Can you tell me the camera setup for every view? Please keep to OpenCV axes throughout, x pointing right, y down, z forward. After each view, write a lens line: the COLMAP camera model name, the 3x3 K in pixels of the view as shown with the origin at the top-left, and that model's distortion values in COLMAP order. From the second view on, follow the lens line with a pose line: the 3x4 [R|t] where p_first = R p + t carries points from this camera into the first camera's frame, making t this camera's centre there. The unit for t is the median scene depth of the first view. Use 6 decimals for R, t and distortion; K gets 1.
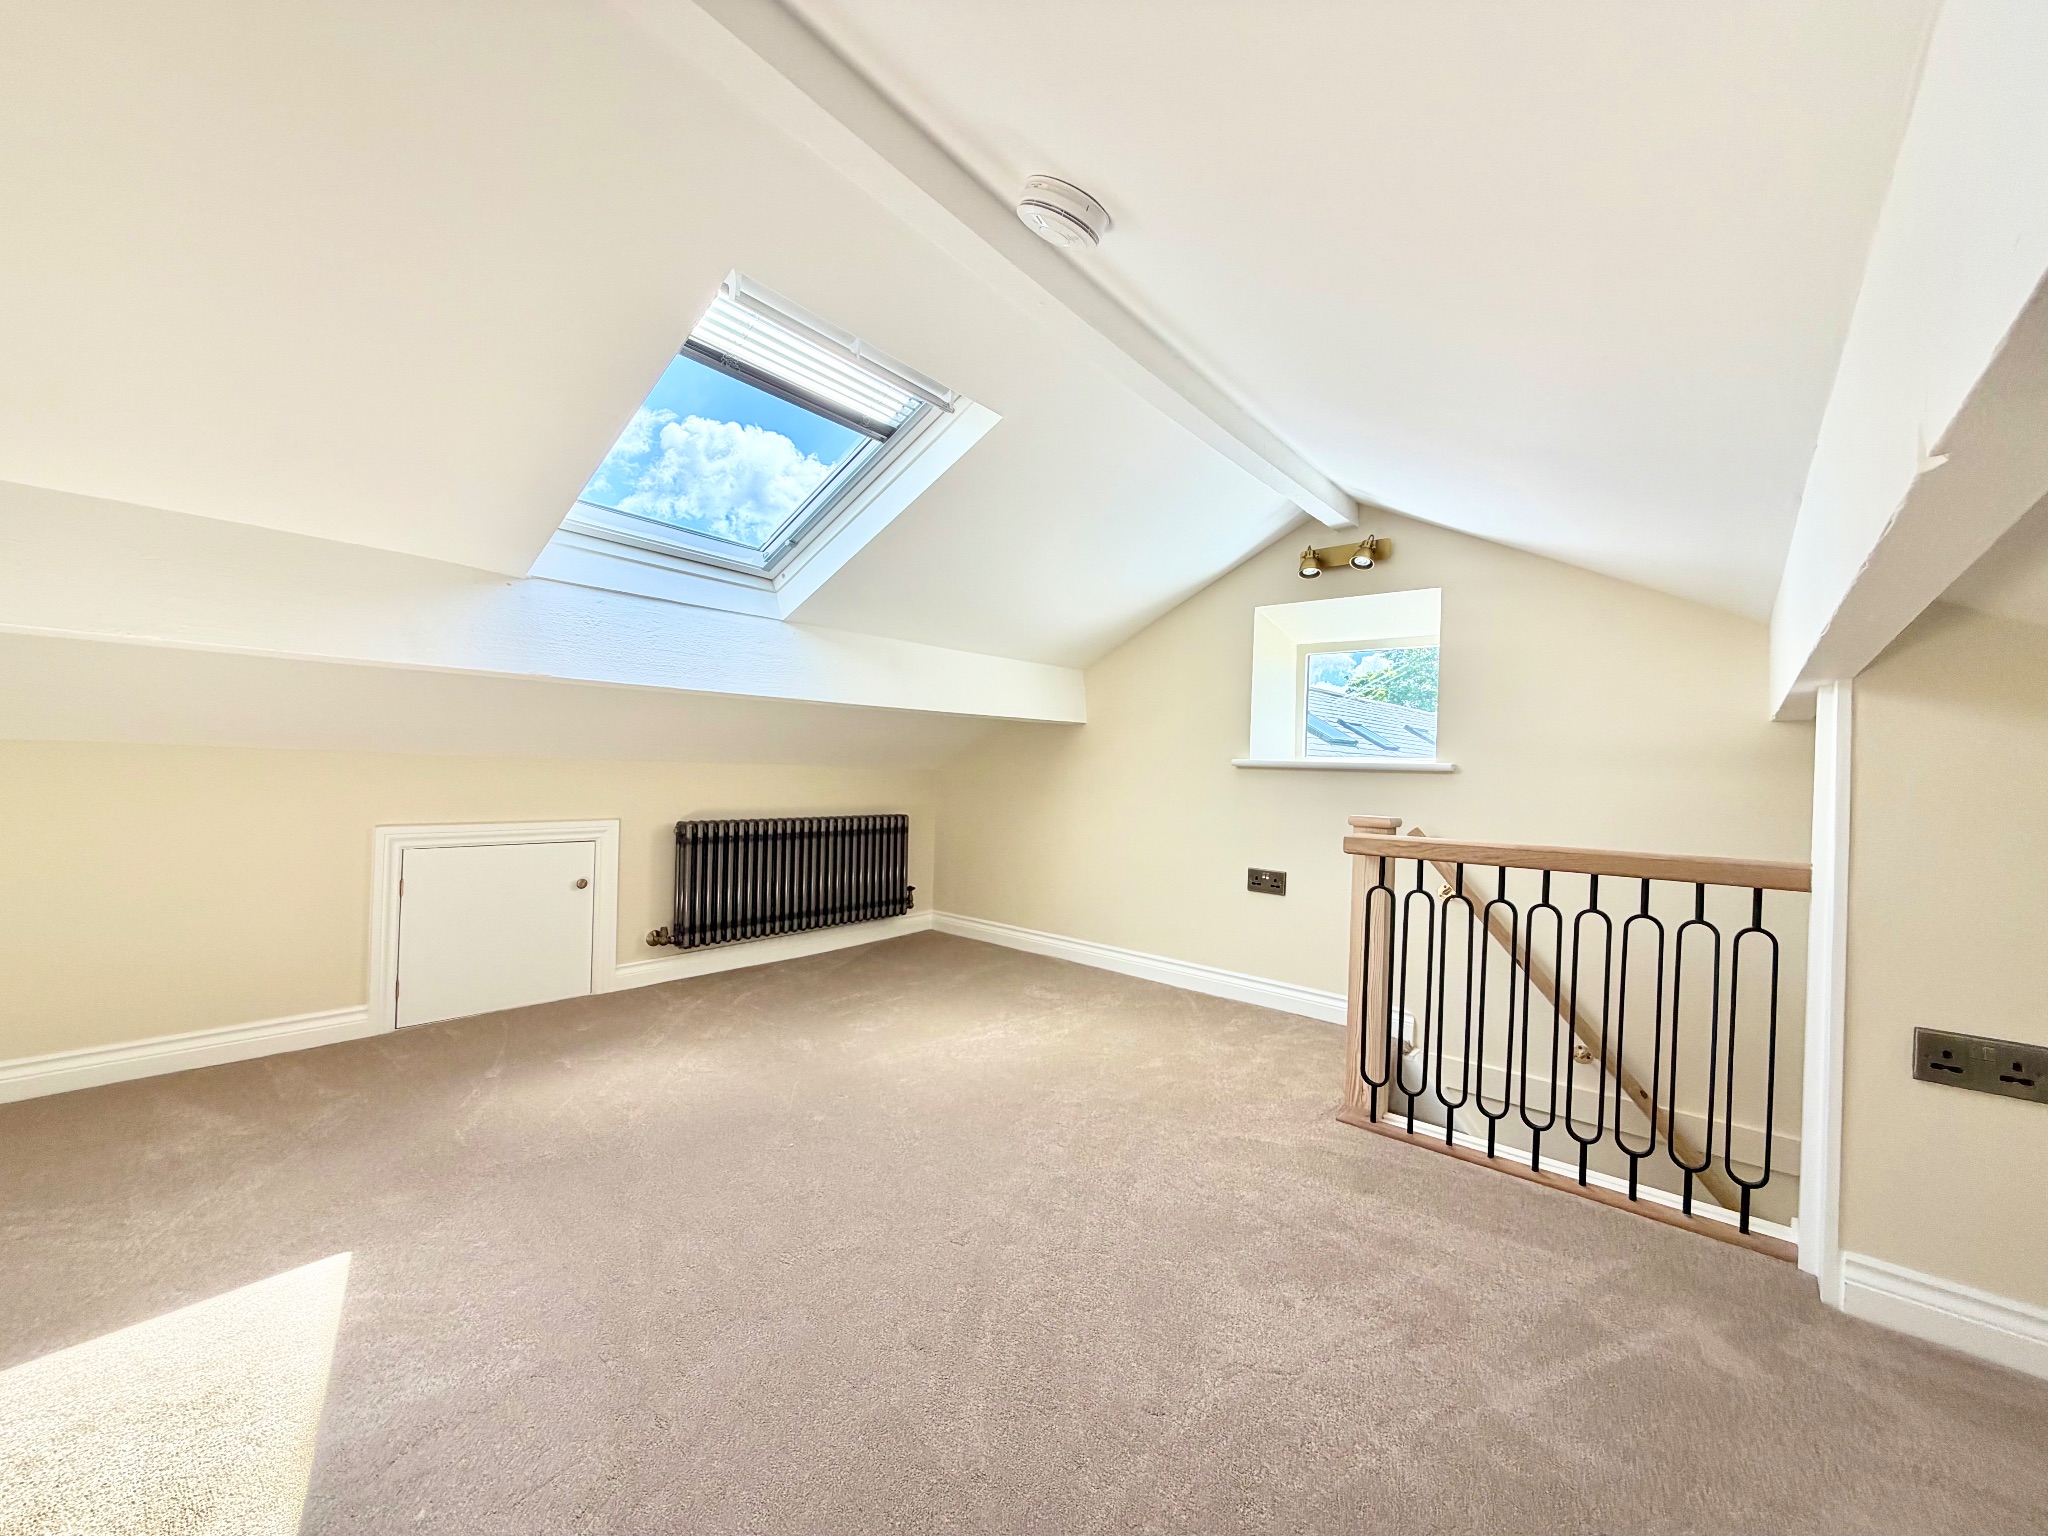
lens RADIAL K [[816.5, 0, 1014.5], [0, 816.5, 773.4], [0, 0, 1]] dist [0.001916, -0.000681]
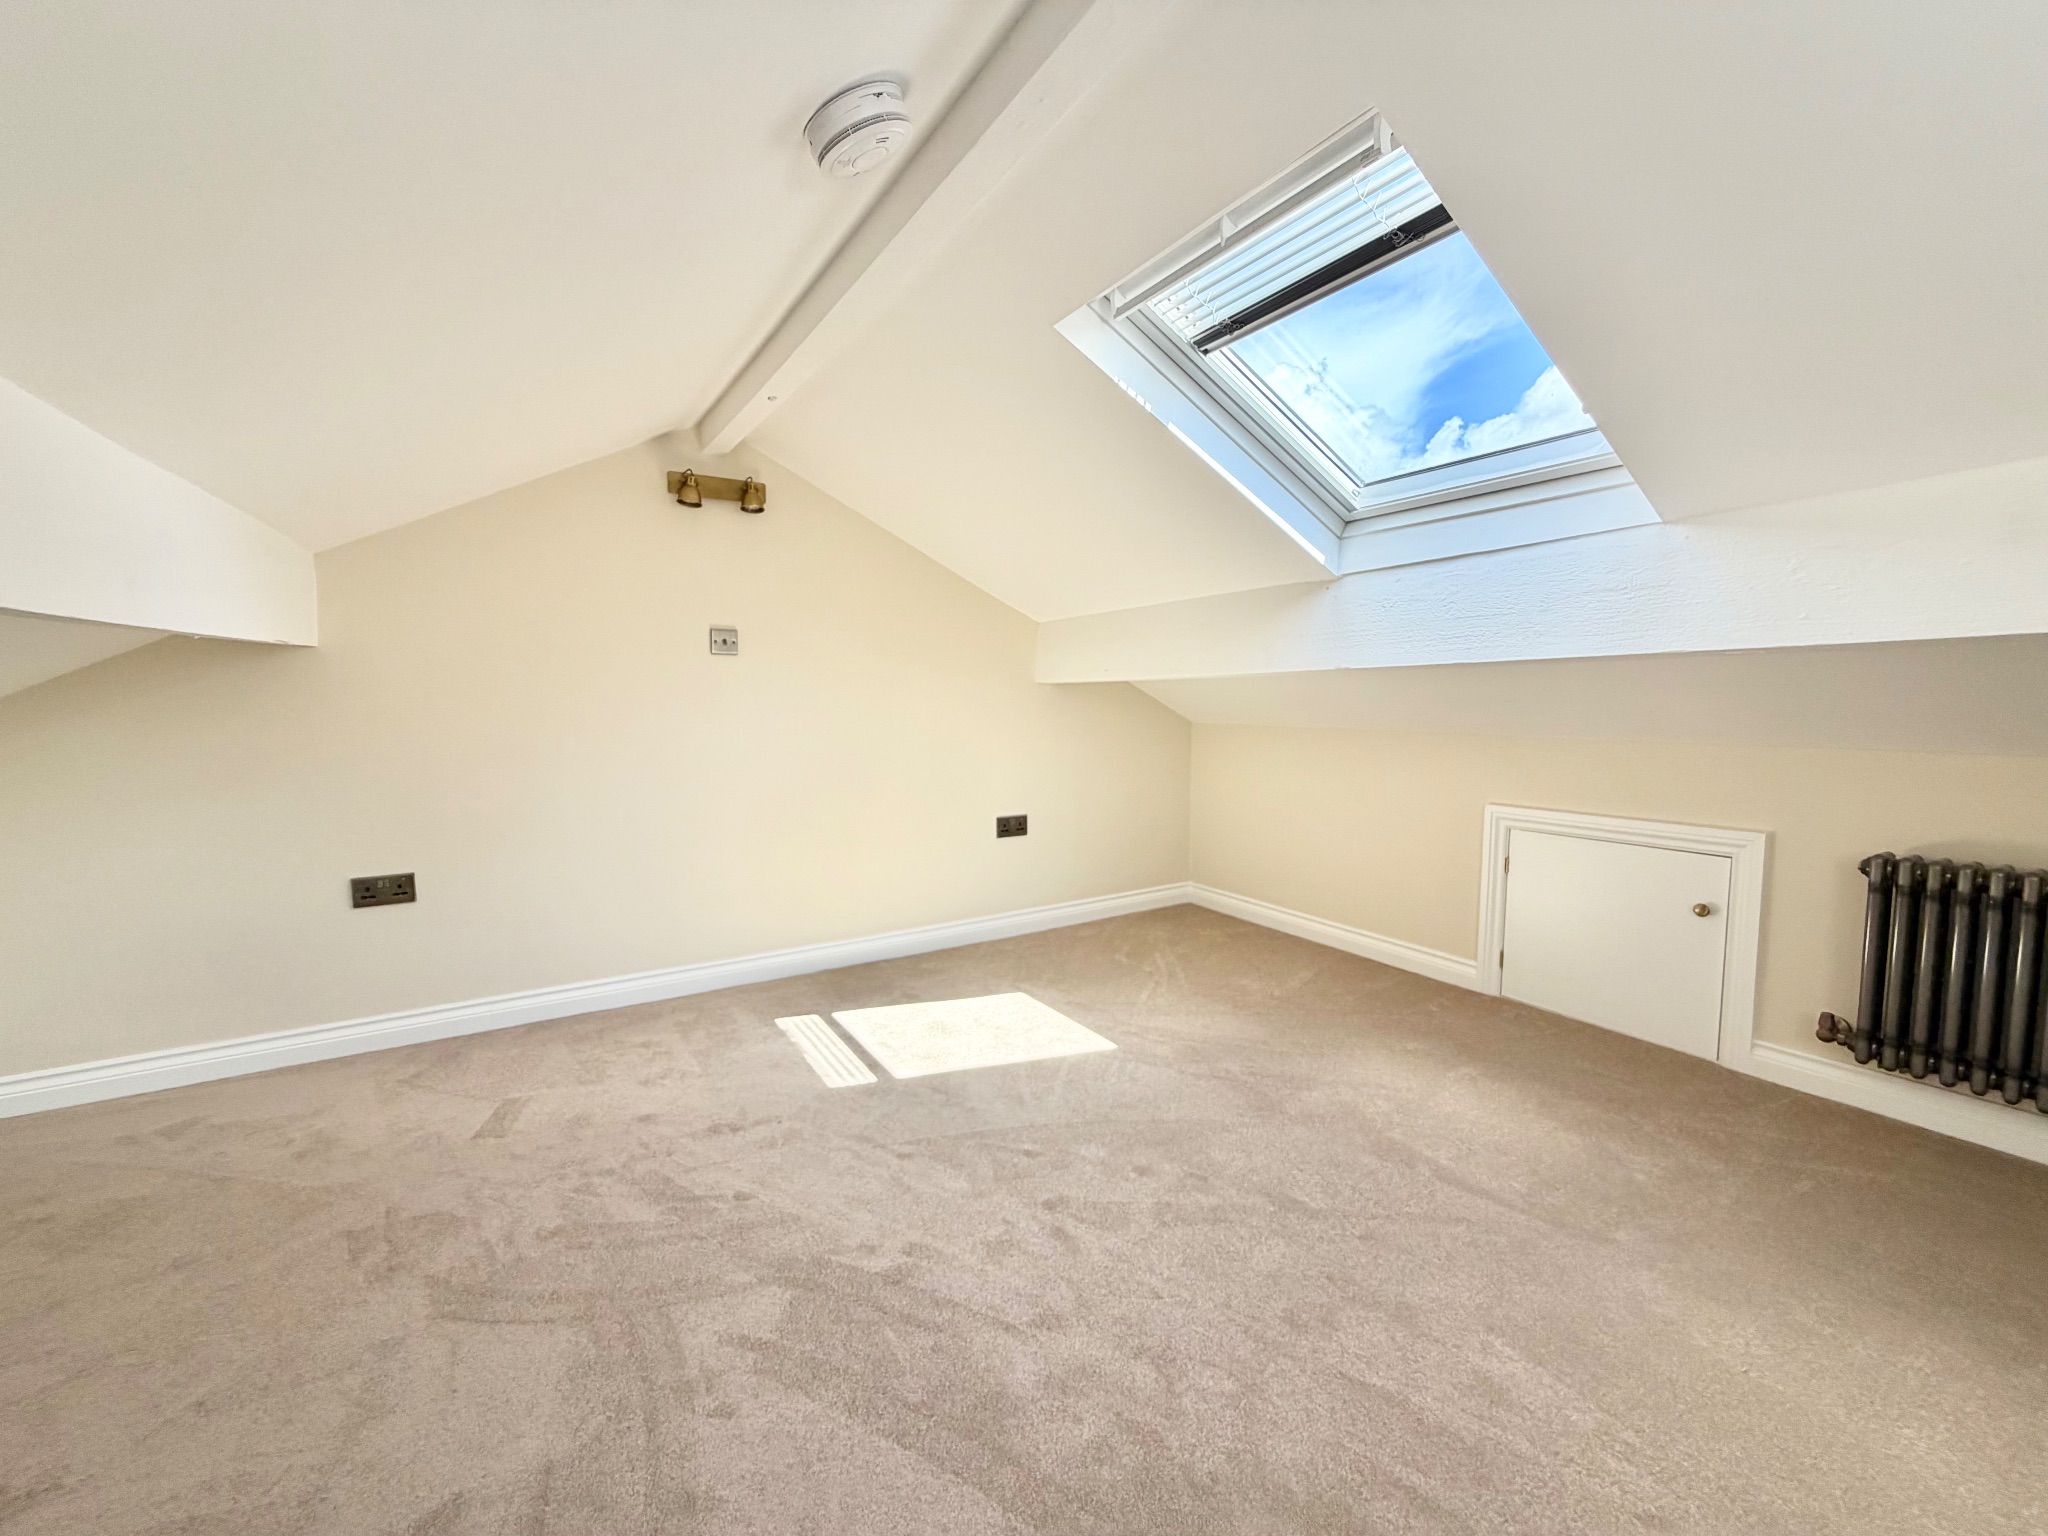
lens RADIAL K [[816.5, 0, 1014.1], [0, 816.5, 761.2], [0, 0, 1]] dist [0.001916, -0.000681]
pose [[-0.296825, 0.043922, -0.953921, 0.379656], [-0.016224, 0.998566, 0.051026, -0.031142], [0.954794, 0.030622, -0.295687, 0.621137]]
